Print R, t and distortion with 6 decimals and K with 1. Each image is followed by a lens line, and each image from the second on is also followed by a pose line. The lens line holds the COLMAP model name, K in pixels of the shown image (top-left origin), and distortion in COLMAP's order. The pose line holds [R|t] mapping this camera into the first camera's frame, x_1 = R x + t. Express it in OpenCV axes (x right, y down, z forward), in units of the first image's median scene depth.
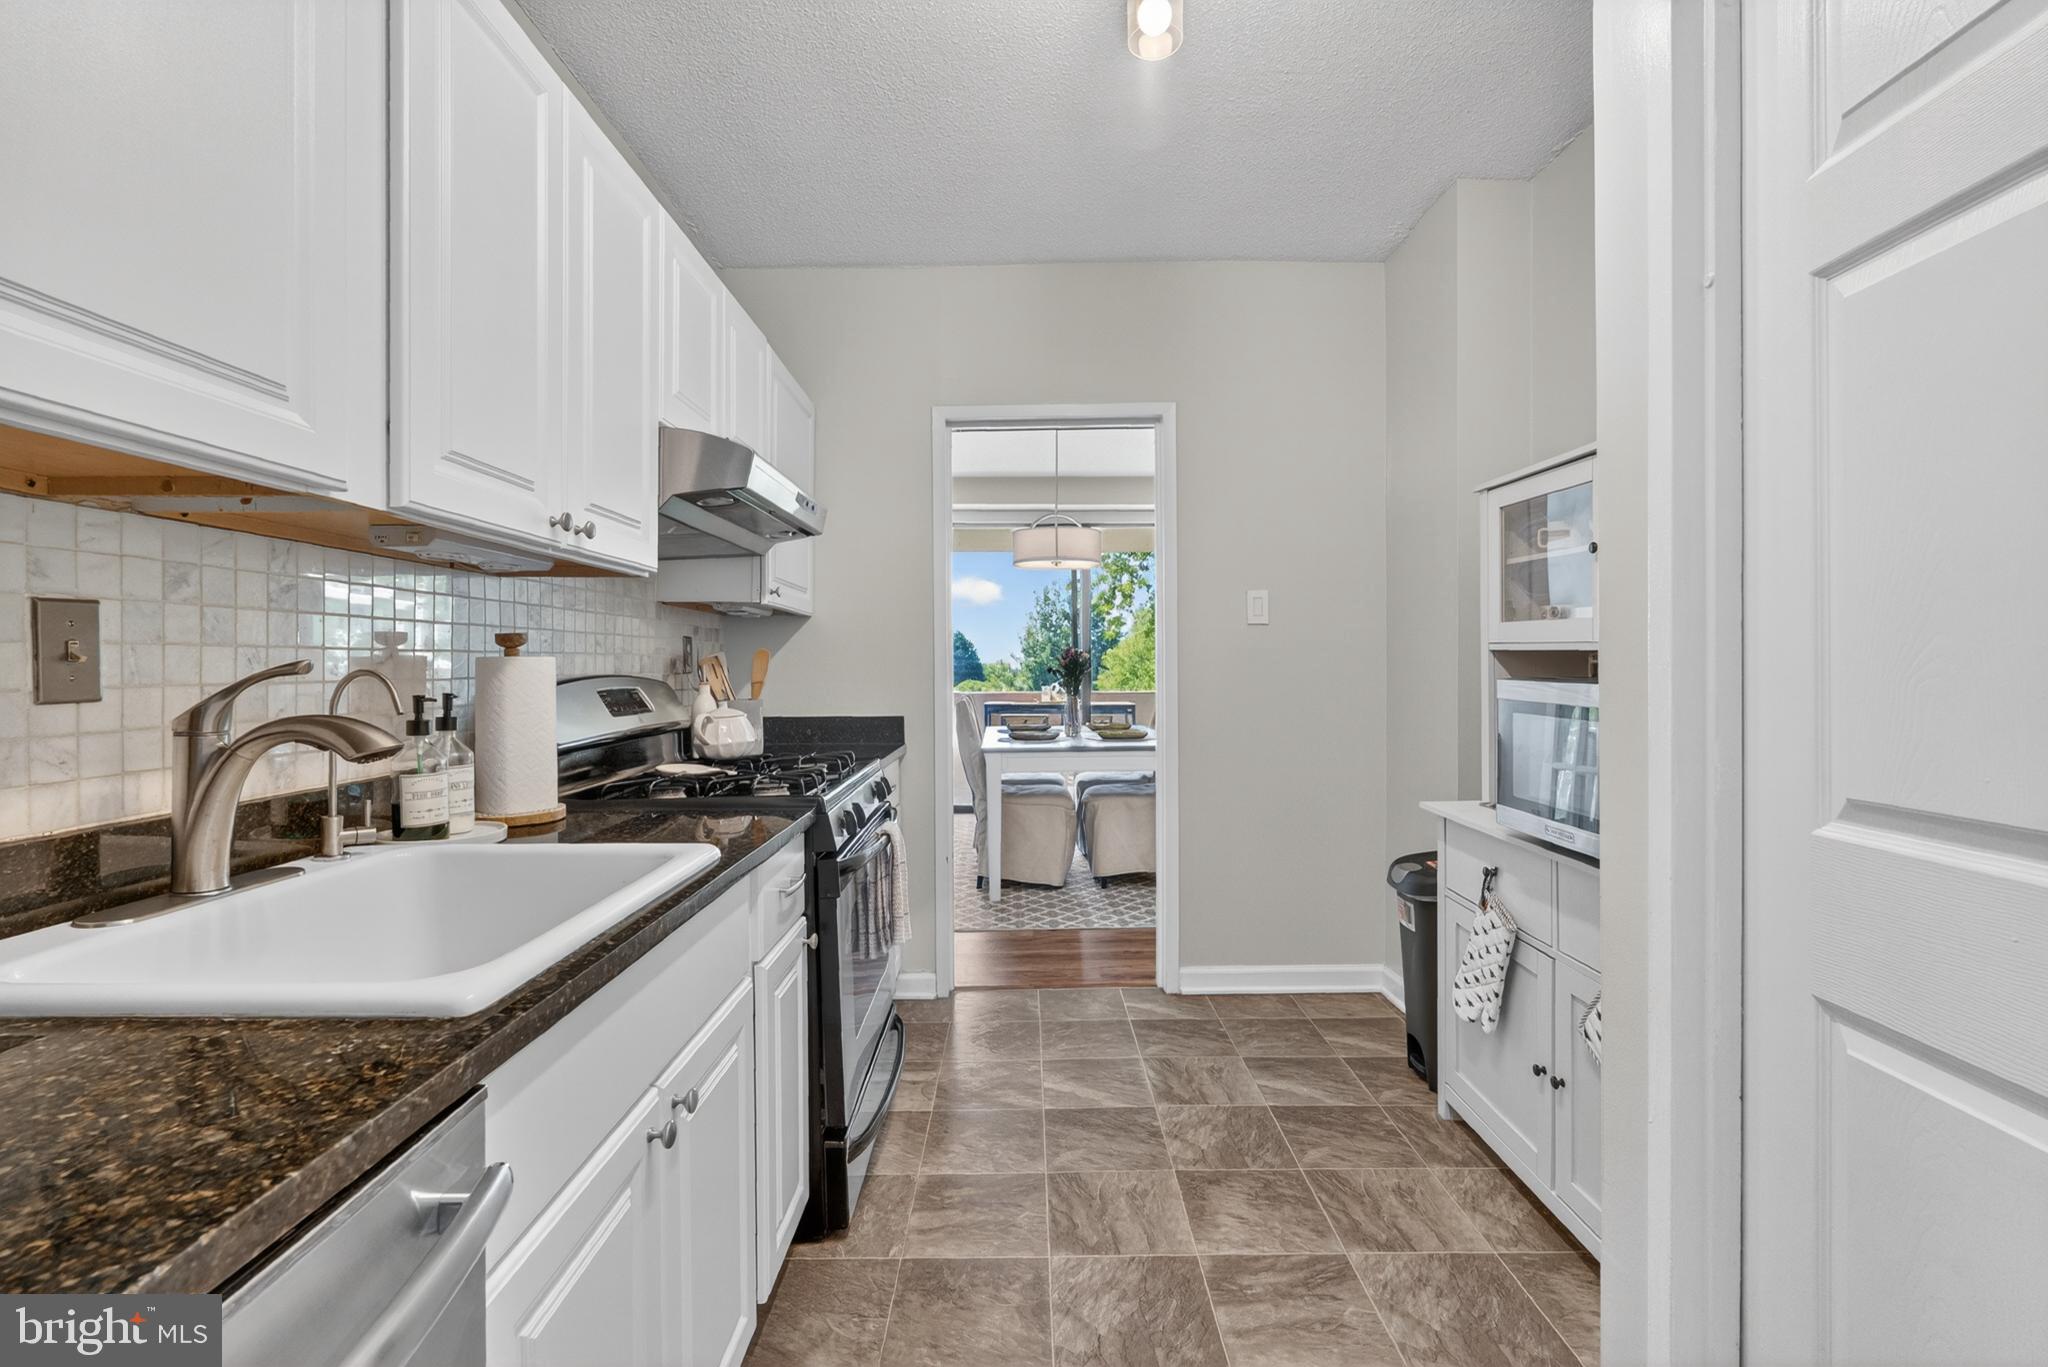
lens RADIAL K [[907.4, 0, 1025.5], [0, 907.4, 669.0], [0, 0, 1]] dist [-0.004959, 0.000834]
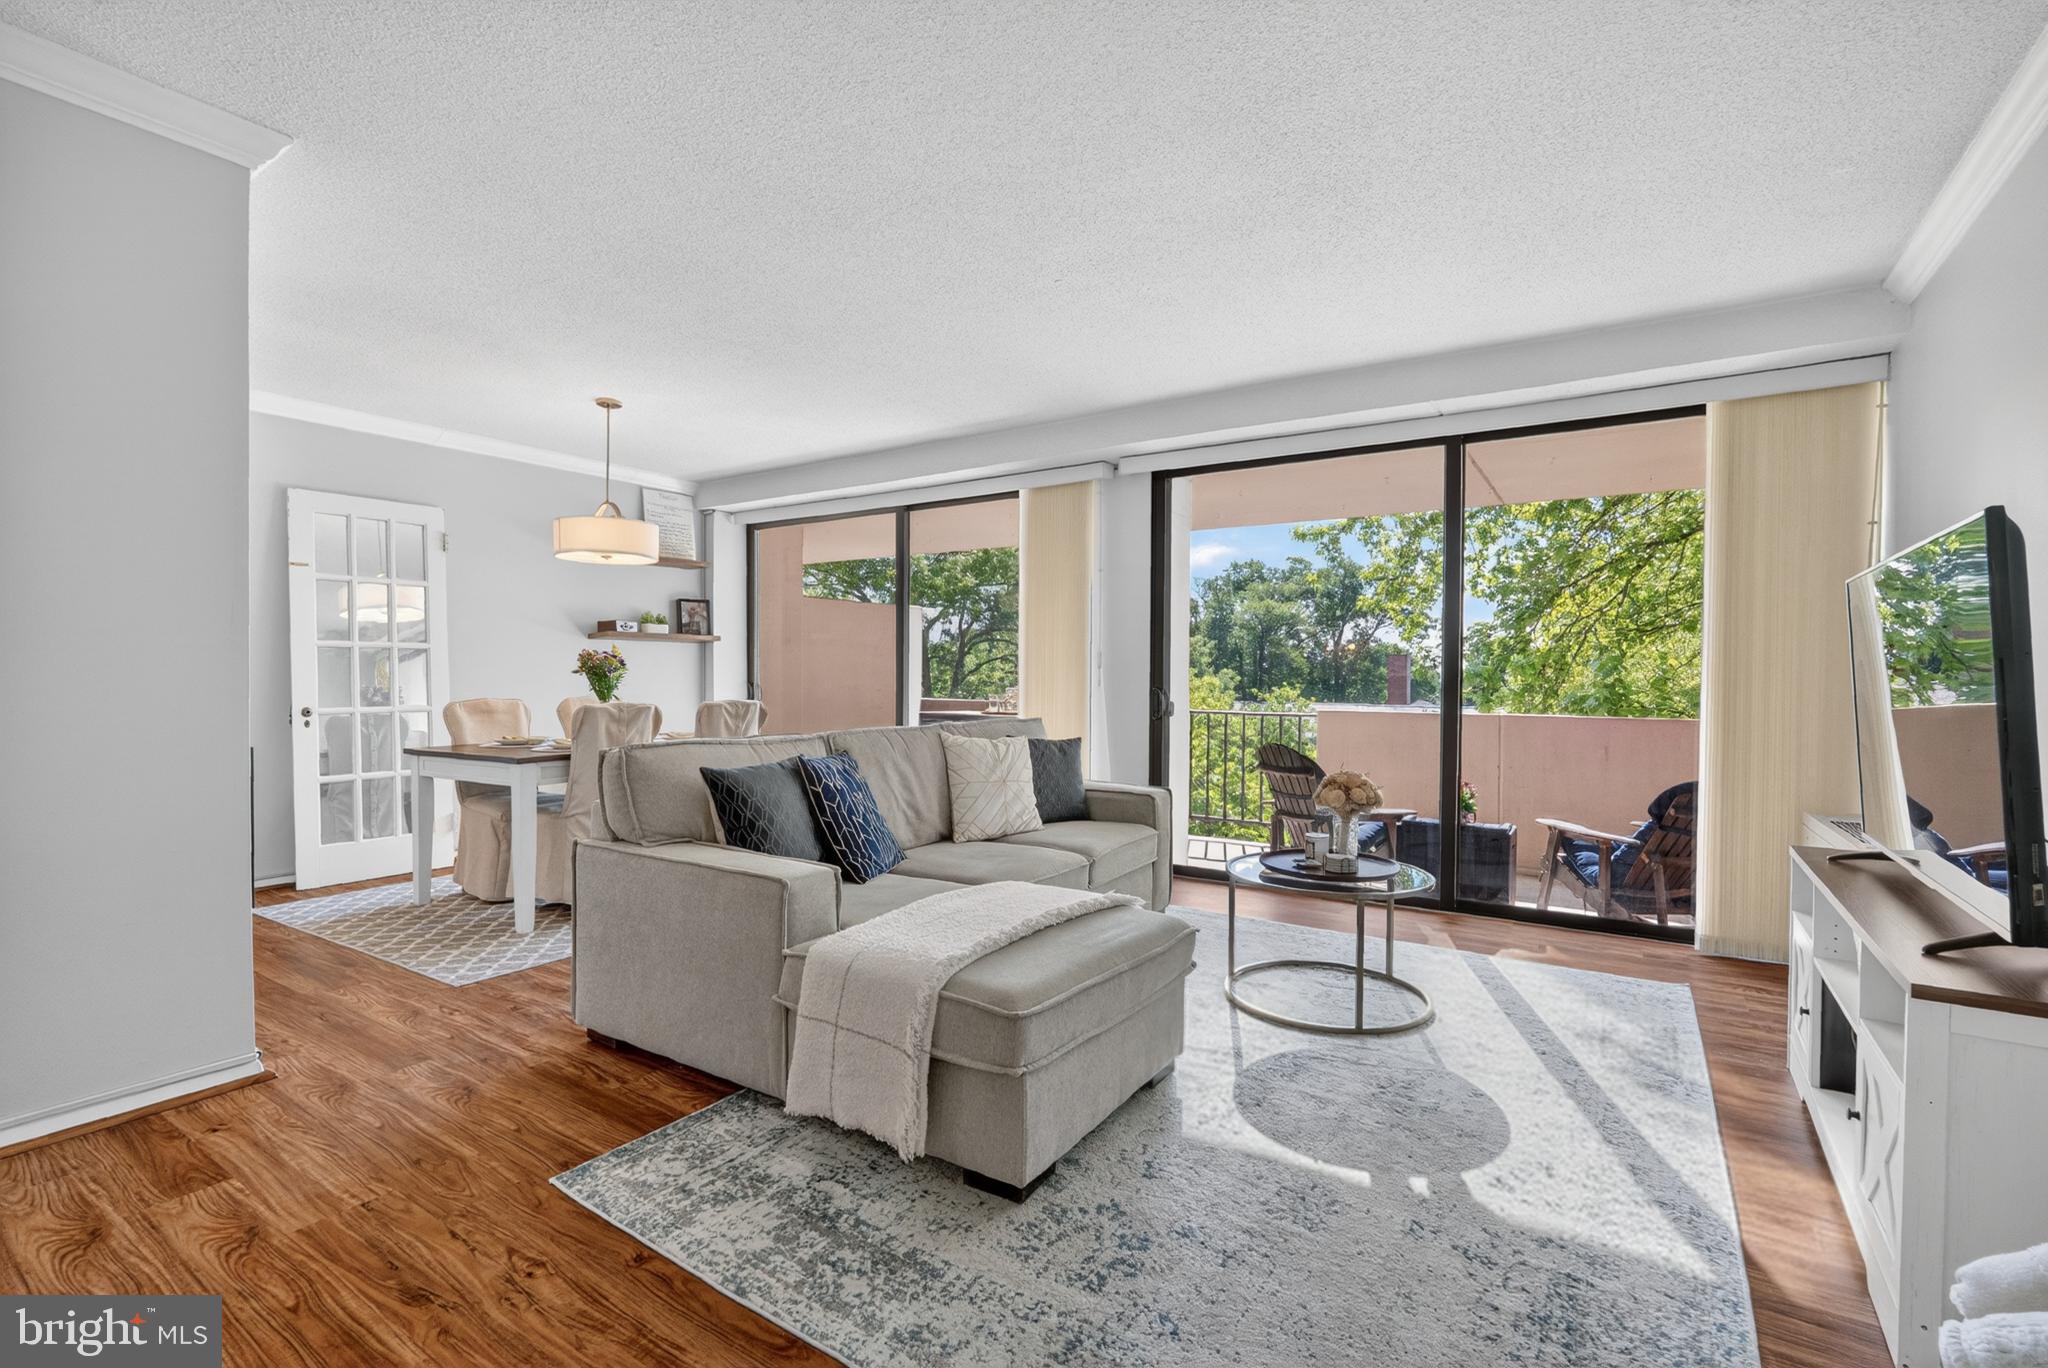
lens RADIAL K [[907.4, 0, 1028.5], [0, 907.4, 695.6], [0, 0, 1]] dist [-0.004959, 0.000834]
pose [[0.831795, 0.022276, -0.554637, 2.435248], [-0.011724, 0.999677, 0.022567, -0.004038], [0.554960, -0.012268, 0.831787, 1.252844]]
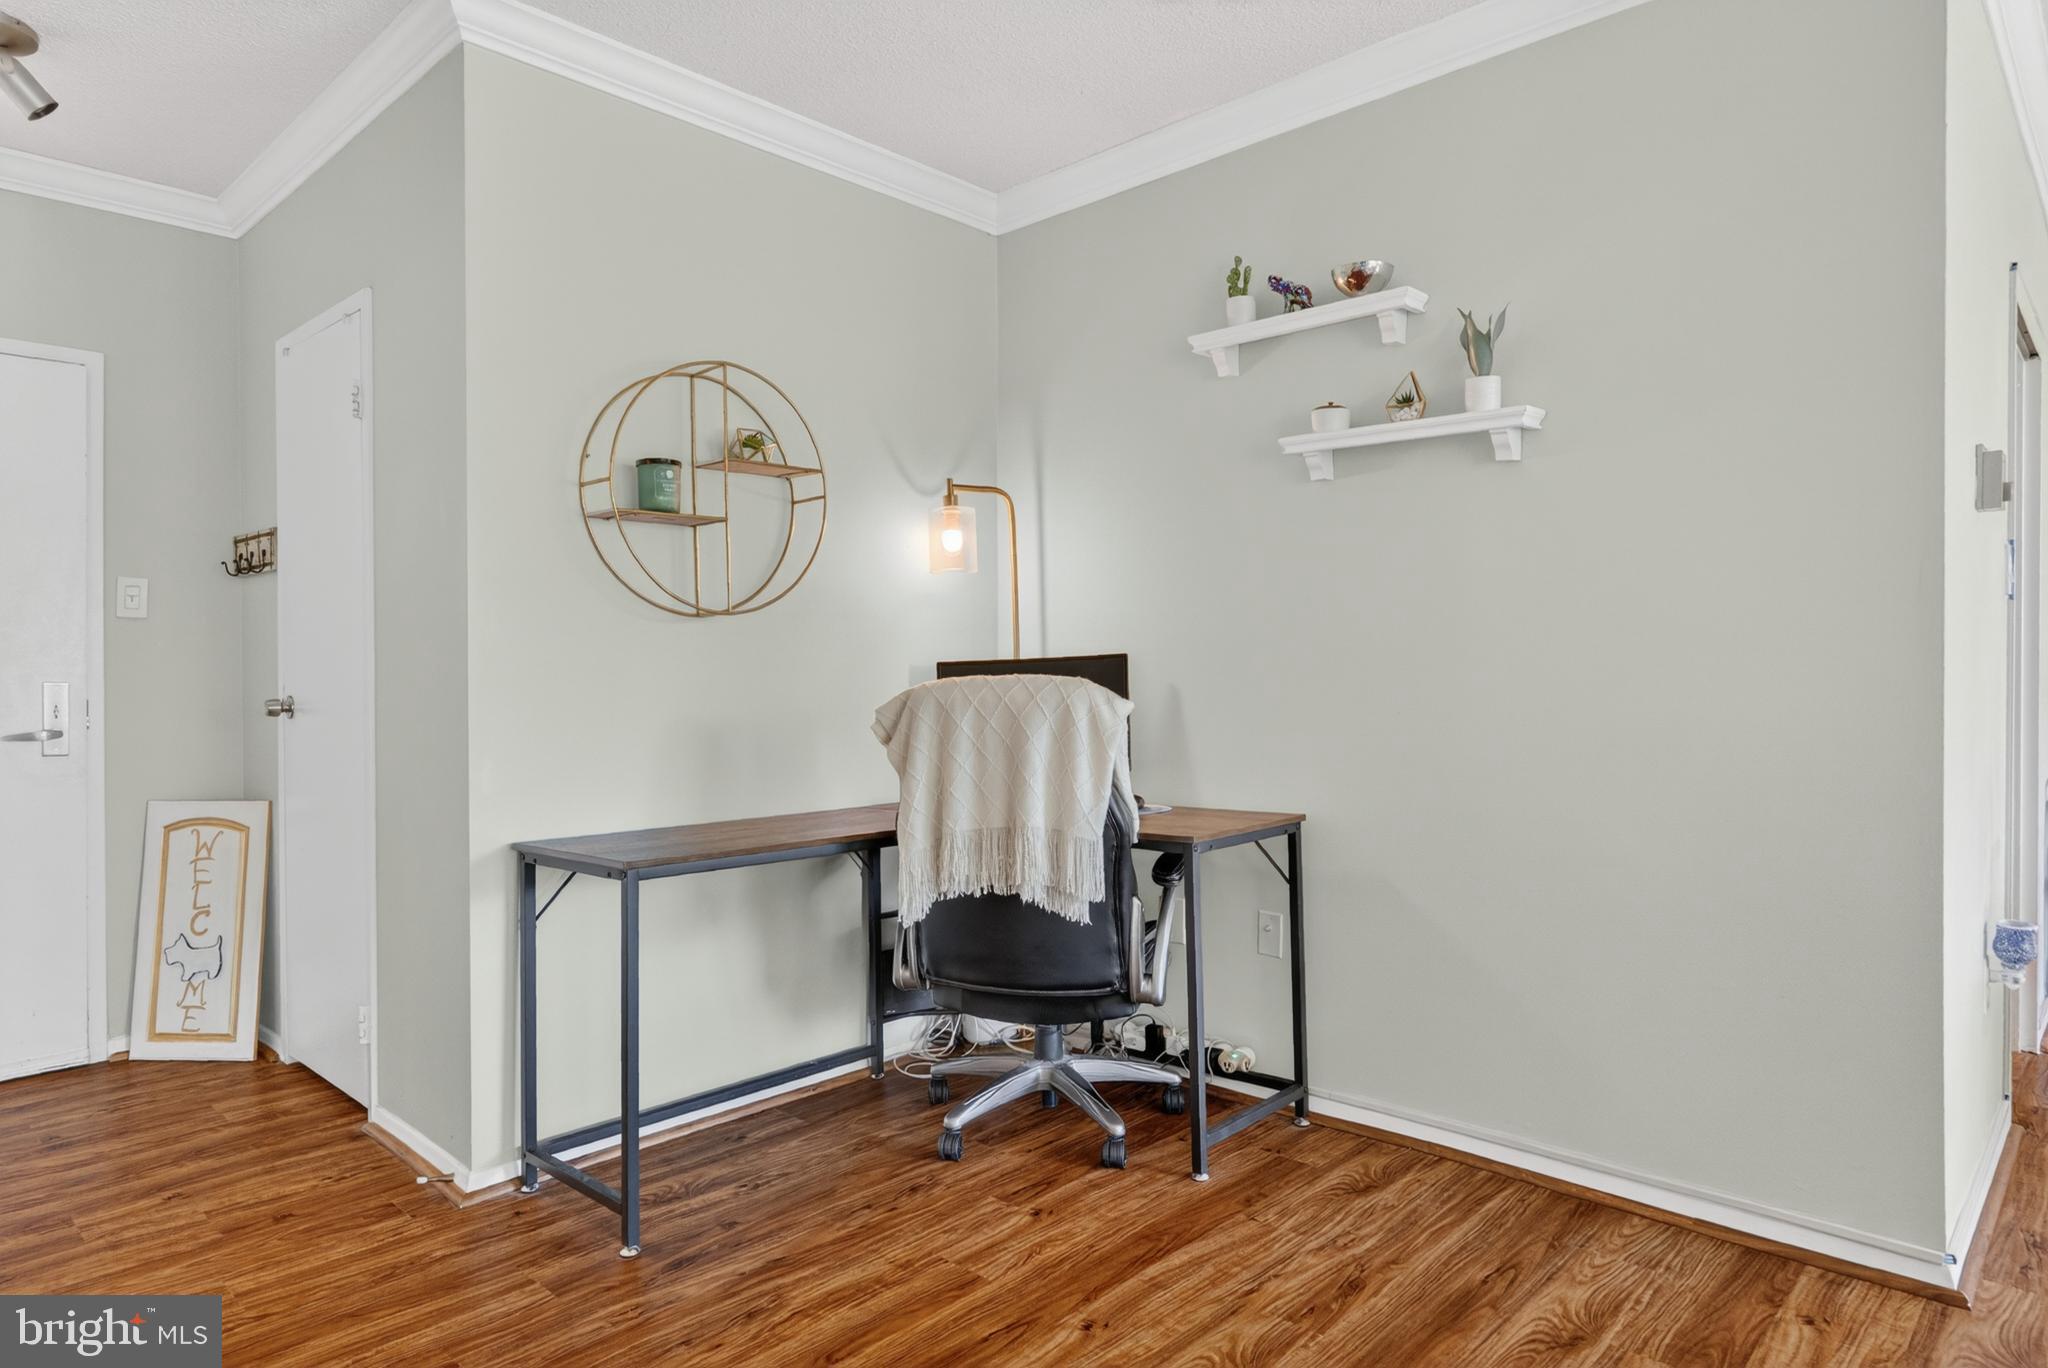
lens RADIAL K [[1213.0, 0, 1019.3], [0, 1213.0, 676.4], [0, 0, 1]] dist [0.003566, -0.002053]
pose [[-0.689017, 0.009174, -0.724687, 2.211347], [0.002822, 0.999946, 0.009975, 0.001815], [0.724739, 0.004828, -0.689006, 1.847144]]
